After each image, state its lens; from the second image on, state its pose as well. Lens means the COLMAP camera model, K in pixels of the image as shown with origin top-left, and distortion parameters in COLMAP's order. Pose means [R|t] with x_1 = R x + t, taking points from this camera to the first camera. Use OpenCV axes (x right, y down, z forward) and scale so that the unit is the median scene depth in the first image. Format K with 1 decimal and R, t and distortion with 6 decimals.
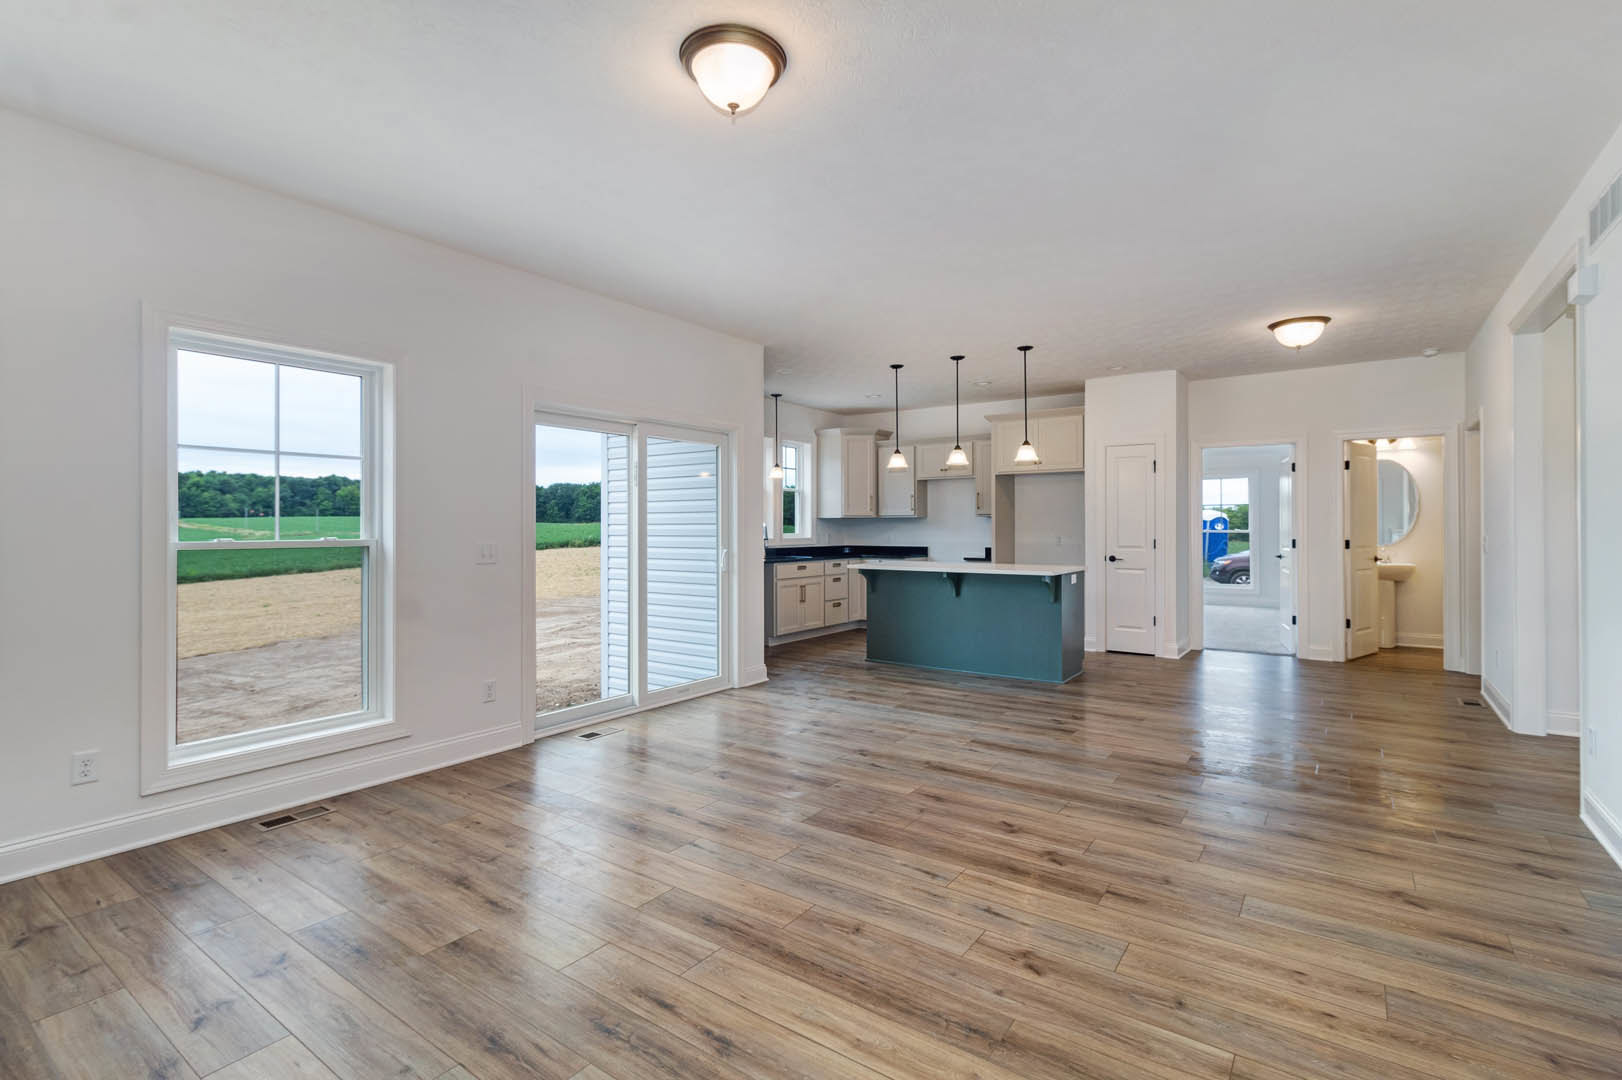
lens RADIAL K [[762.6, 0, 814.9], [0, 762.6, 523.9], [0, 0, 1]] dist [0.001695, 0.000005]
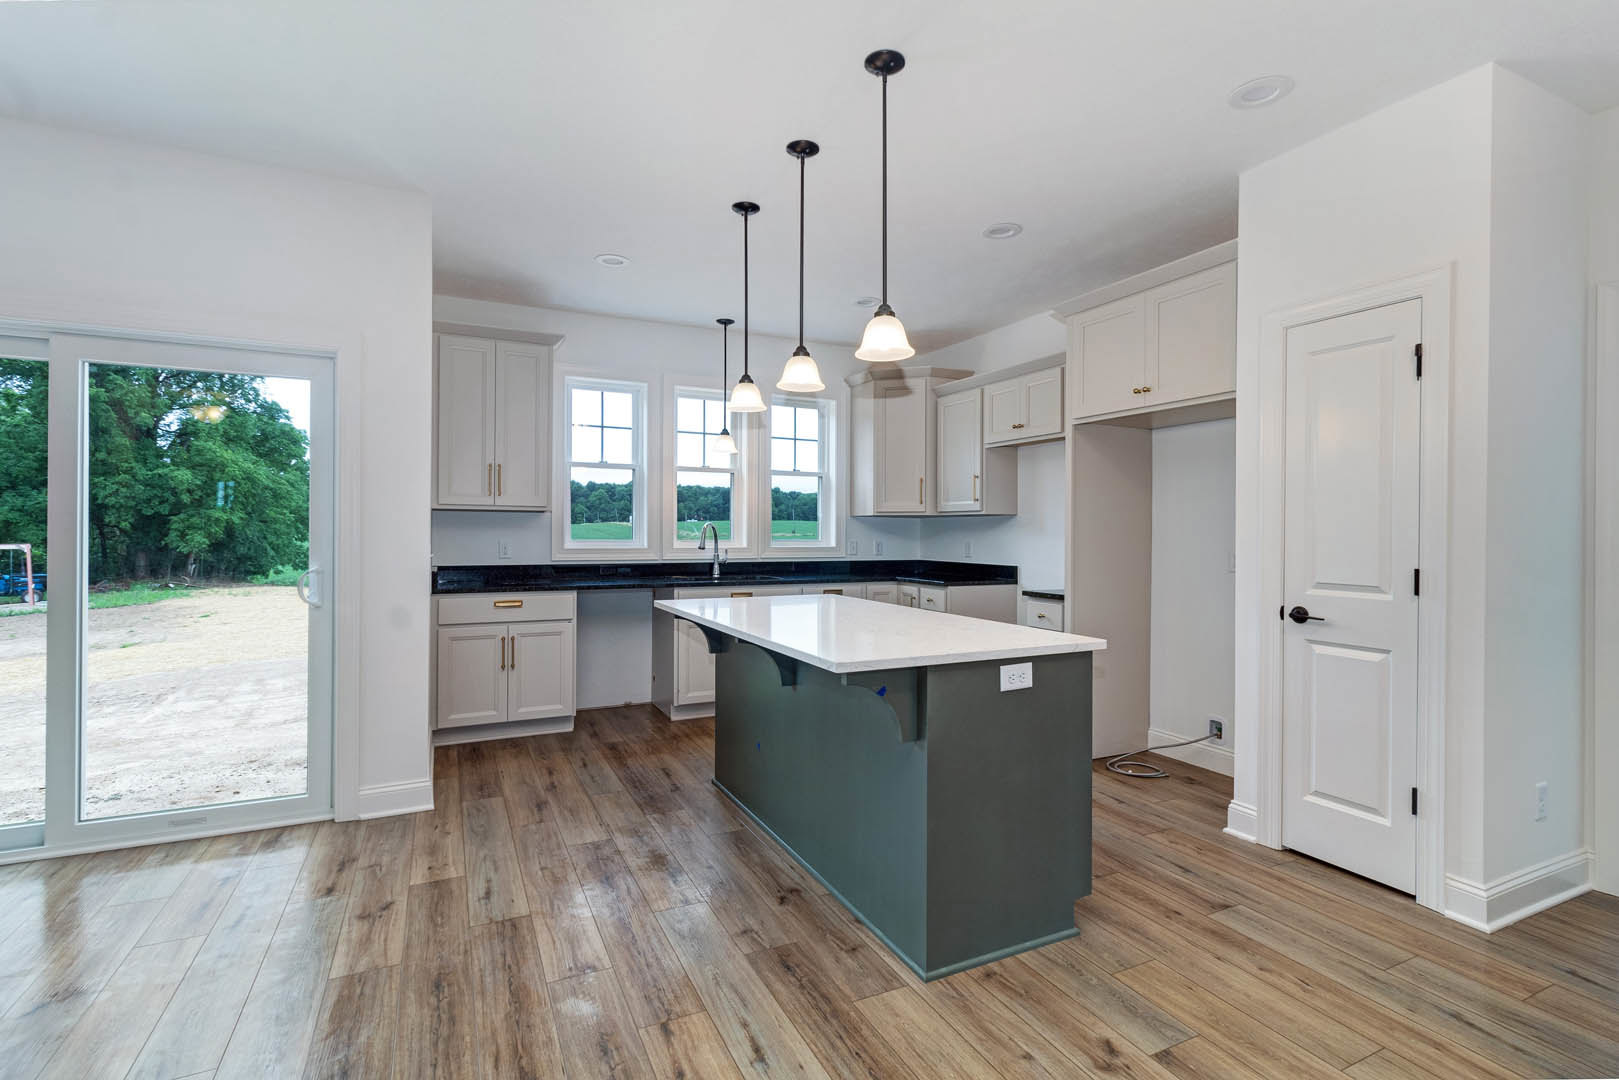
lens RADIAL K [[761.2, 0, 814.8], [0, 761.2, 533.4], [0, 0, 1]] dist [0.001695, 0.000005]
pose [[0.875510, 0.008078, -0.483132, 0.747295], [-0.004963, 0.999958, 0.007727, 0.005168], [0.483174, -0.004368, 0.875513, 1.122332]]
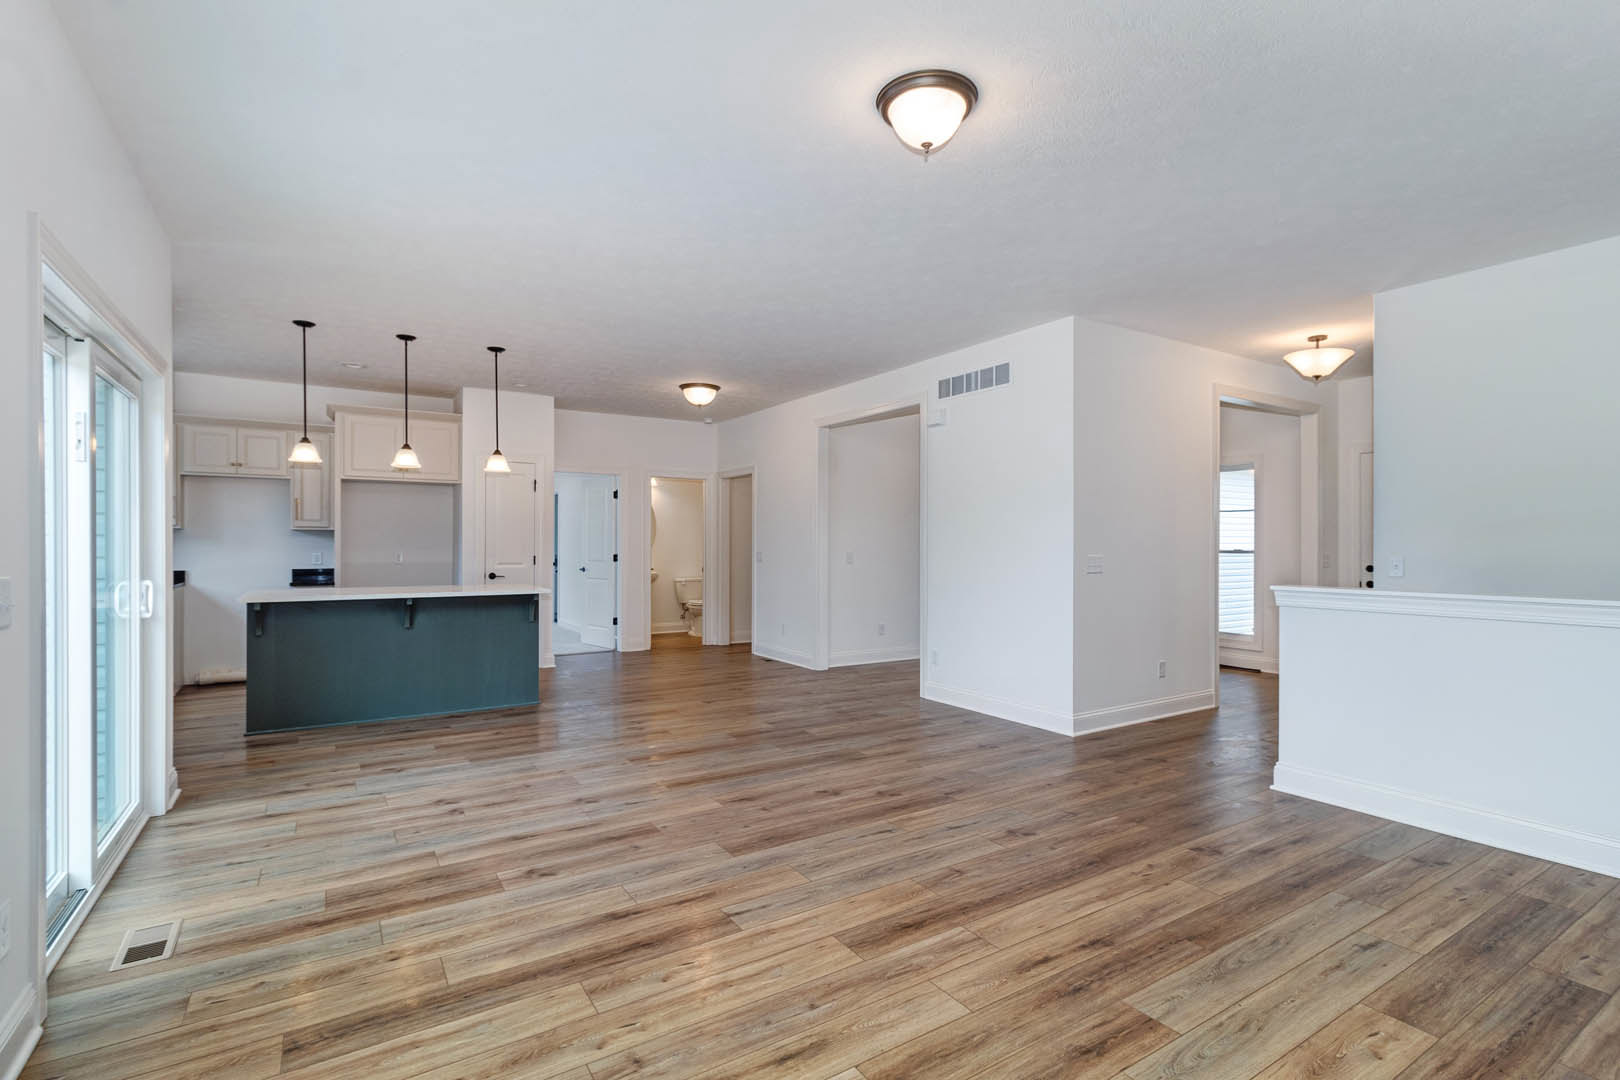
lens RADIAL K [[761.6, 0, 836.6], [0, 761.6, 555.3], [0, 0, 1]] dist [0.001695, 0.000005]
pose [[0.355396, -0.011475, 0.934646, -0.761284], [-0.006884, 0.999865, 0.014893, 0.002589], [-0.934691, -0.011727, 0.355269, 0.493599]]
